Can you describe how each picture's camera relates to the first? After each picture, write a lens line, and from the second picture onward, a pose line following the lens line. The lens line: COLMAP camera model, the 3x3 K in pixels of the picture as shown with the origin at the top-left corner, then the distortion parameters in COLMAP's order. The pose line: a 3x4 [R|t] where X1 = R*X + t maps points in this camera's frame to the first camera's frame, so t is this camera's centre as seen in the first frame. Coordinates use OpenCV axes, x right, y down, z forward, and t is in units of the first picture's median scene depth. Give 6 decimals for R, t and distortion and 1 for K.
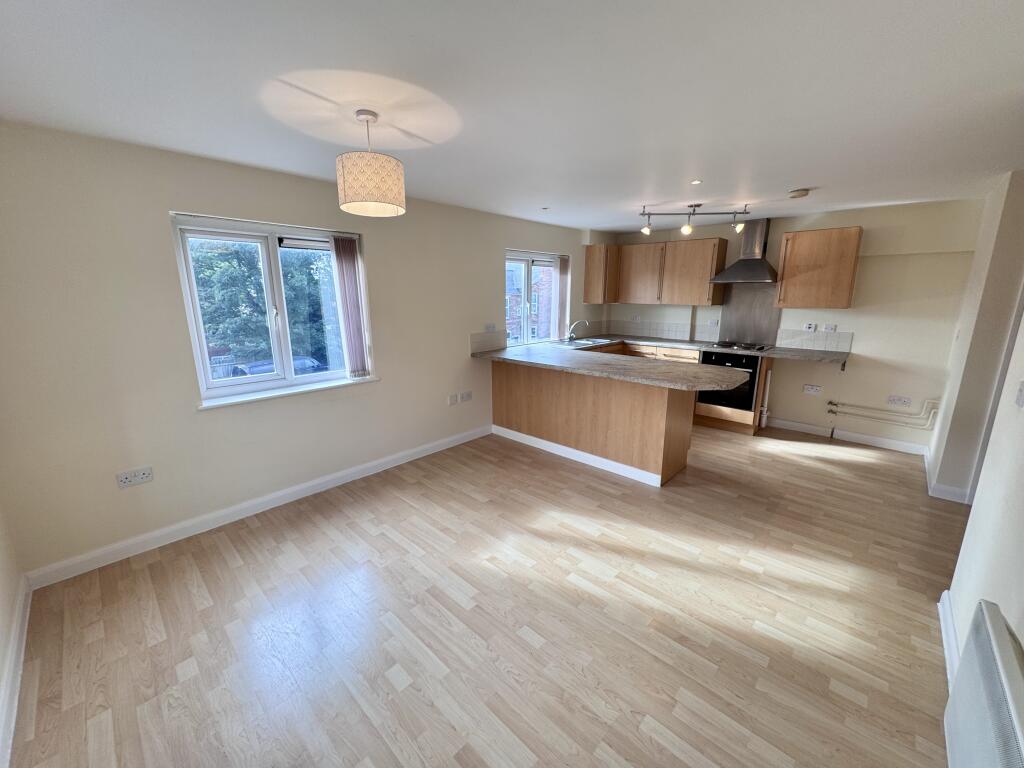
lens RADIAL K [[407.0, 0, 513.1], [0, 407.0, 381.7], [0, 0, 1]] dist [-0.001665, -0.000472]
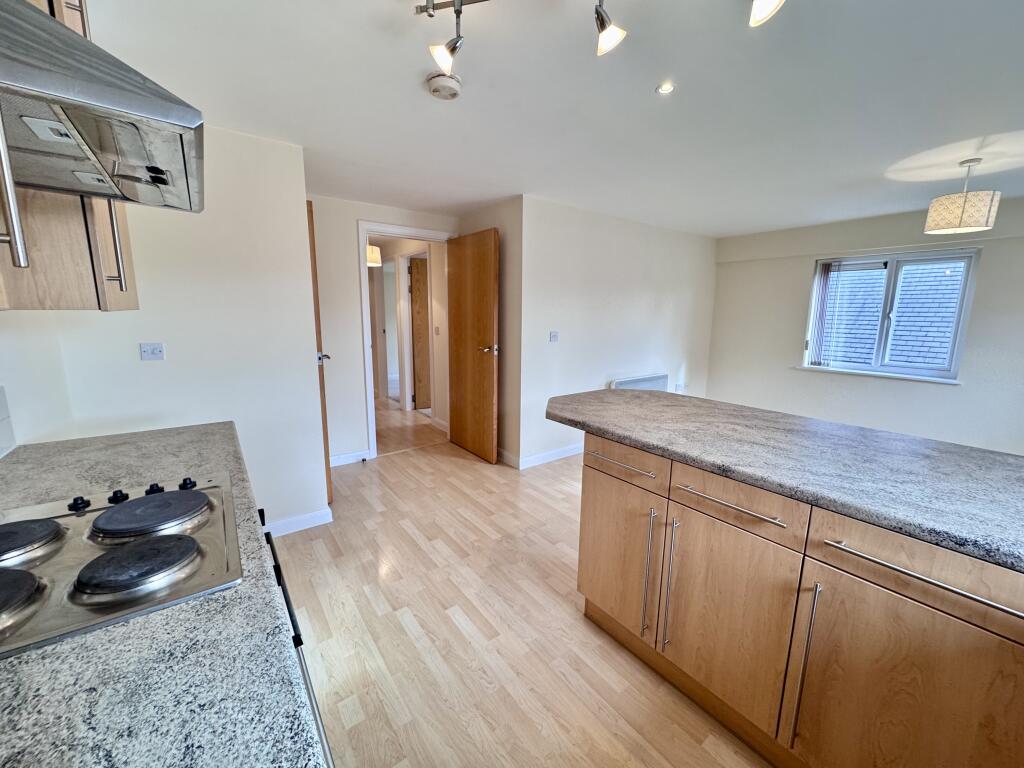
lens RADIAL K [[407.0, 0, 511.0], [0, 407.0, 382.7], [0, 0, 1]] dist [-0.001665, -0.000472]
pose [[-0.984974, -0.036699, 0.168757, 0.514256], [0.029541, 0.926958, 0.374000, -0.301400], [-0.170156, 0.373365, -0.911946, 1.596622]]
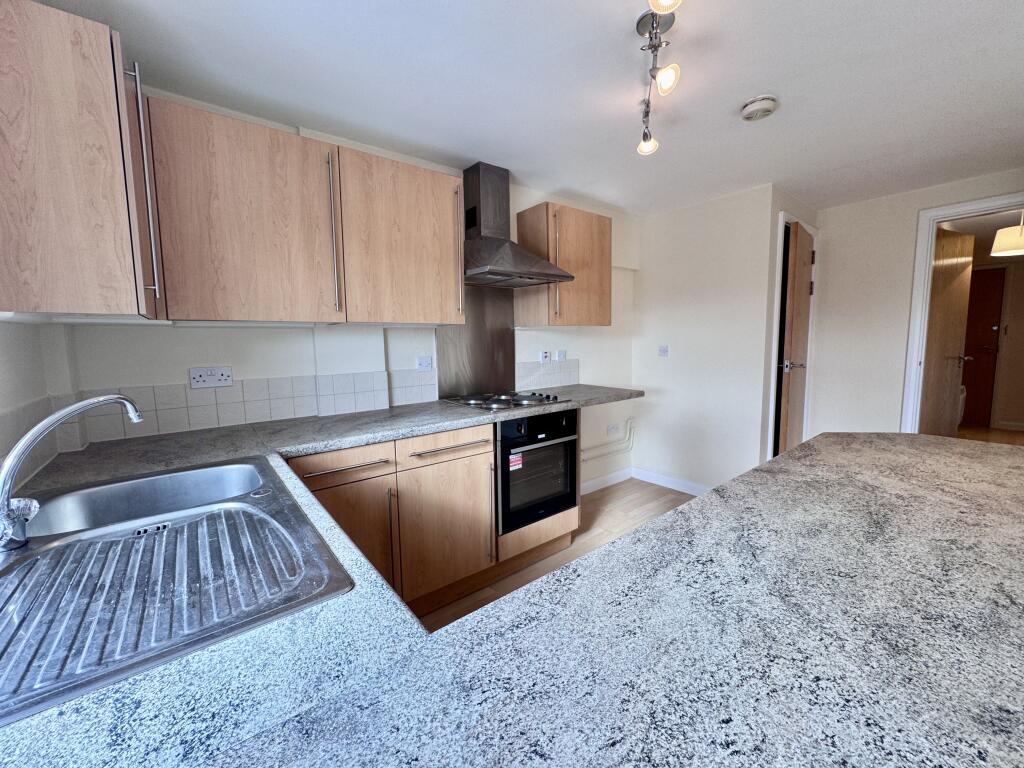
lens RADIAL K [[407.0, 0, 510.2], [0, 407.0, 381.6], [0, 0, 1]] dist [-0.001665, -0.000472]
pose [[0.151220, -0.103117, 0.983107, 0.052254], [0.231523, 0.970575, 0.066190, -0.210432], [-0.961005, 0.217602, 0.170644, 1.312526]]
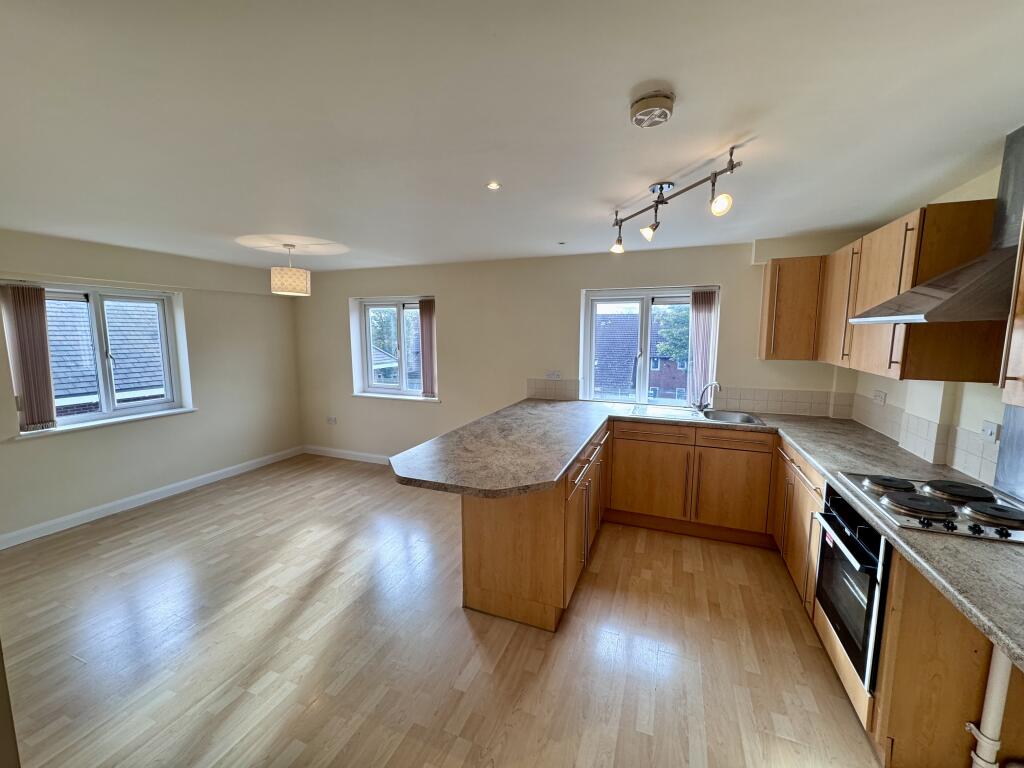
lens RADIAL K [[407.0, 0, 510.9], [0, 407.0, 382.5], [0, 0, 1]] dist [-0.001665, -0.000472]
pose [[0.368859, 0.116013, -0.922217, 1.052318], [-0.202294, 0.978416, 0.042172, -0.185494], [0.907205, 0.171004, 0.384367, 0.758359]]
